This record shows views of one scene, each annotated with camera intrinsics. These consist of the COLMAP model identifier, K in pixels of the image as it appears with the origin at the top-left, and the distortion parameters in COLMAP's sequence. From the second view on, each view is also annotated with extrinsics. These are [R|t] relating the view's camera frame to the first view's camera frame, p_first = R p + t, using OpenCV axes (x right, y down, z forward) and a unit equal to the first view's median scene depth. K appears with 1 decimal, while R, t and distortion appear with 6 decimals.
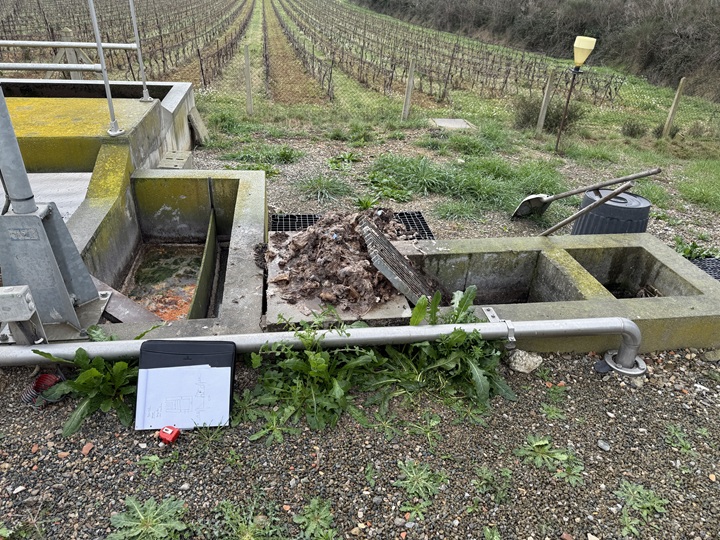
lens RADIAL K [[495.2, 0, 360.0], [0, 495.2, 270.0], [0, 0, 1]] dist [0.004167, -0.003905]
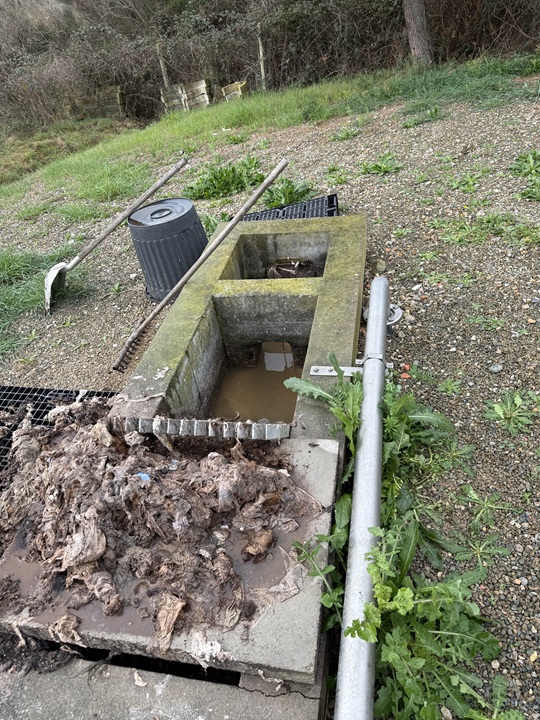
lens RADIAL K [[495.2, 0, 270.0], [0, 495.2, 360.0], [0, 0, 1]] dist [0.004167, -0.003905]
pose [[0.314257, -0.660098, 0.682285, -0.292461], [0.596247, 0.696500, 0.399222, -0.290947], [-0.738737, 0.281352, 0.612461, 0.567093]]
